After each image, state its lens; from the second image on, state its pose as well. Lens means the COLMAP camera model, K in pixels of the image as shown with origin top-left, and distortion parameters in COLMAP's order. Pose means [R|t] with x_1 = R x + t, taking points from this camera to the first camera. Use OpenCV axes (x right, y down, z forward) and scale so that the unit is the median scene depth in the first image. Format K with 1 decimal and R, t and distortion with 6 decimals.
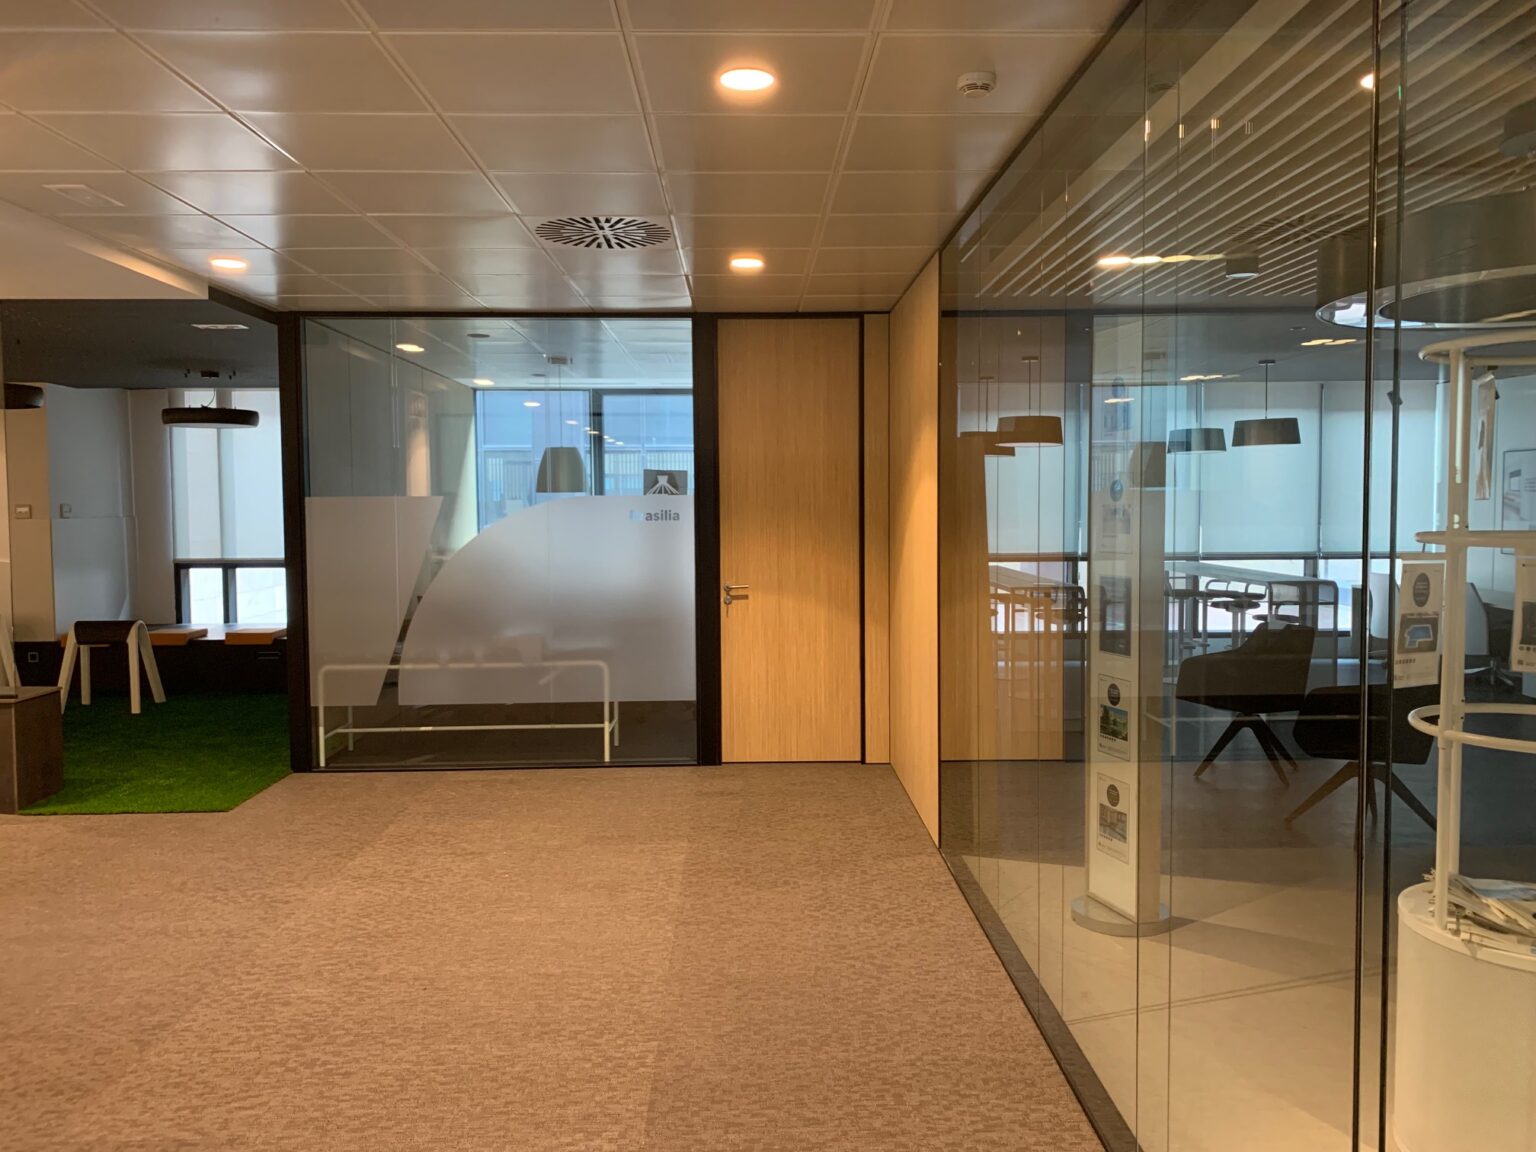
lens RADIAL K [[1171.2, 0, 764.2], [0, 1171.2, 567.1], [0, 0, 1]] dist [0.021693, -0.005801]
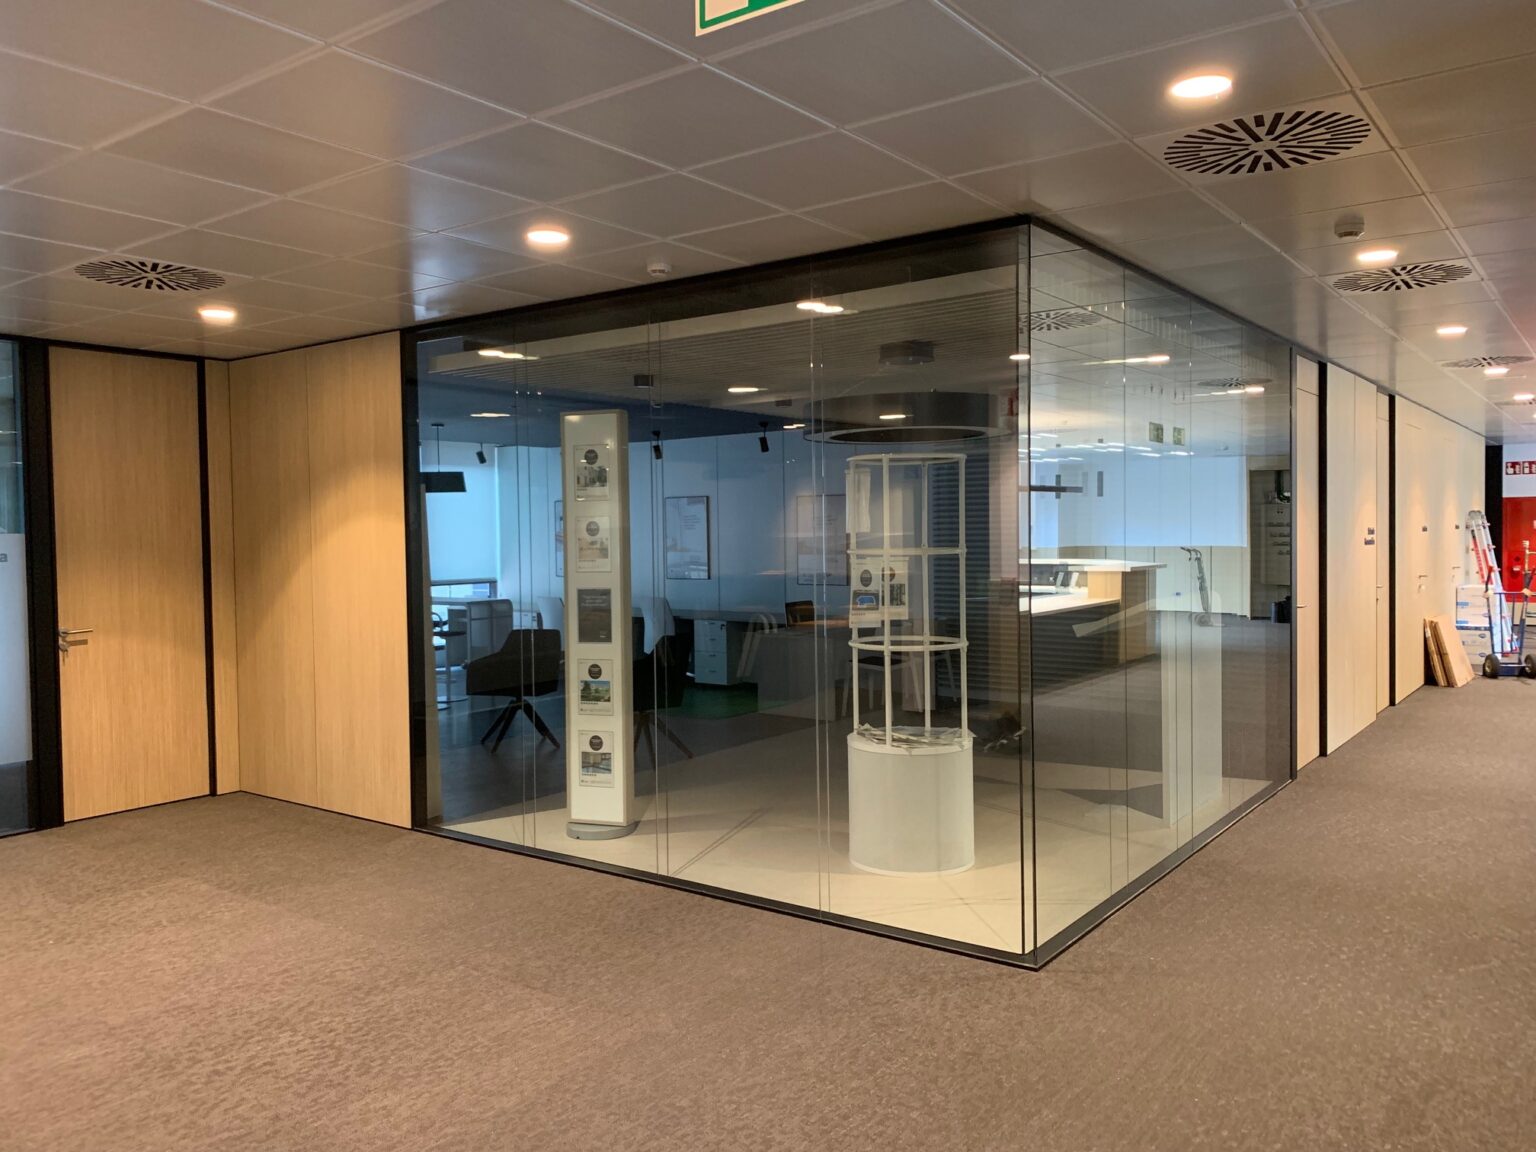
lens RADIAL K [[1171.2, 0, 764.2], [0, 1171.2, 567.1], [0, 0, 1]] dist [0.021693, -0.005801]
pose [[0.610943, -0.024221, 0.791304, -0.672391], [0.055607, 0.998376, -0.012374, 0.011979], [-0.789719, 0.051562, 0.611298, -0.028254]]
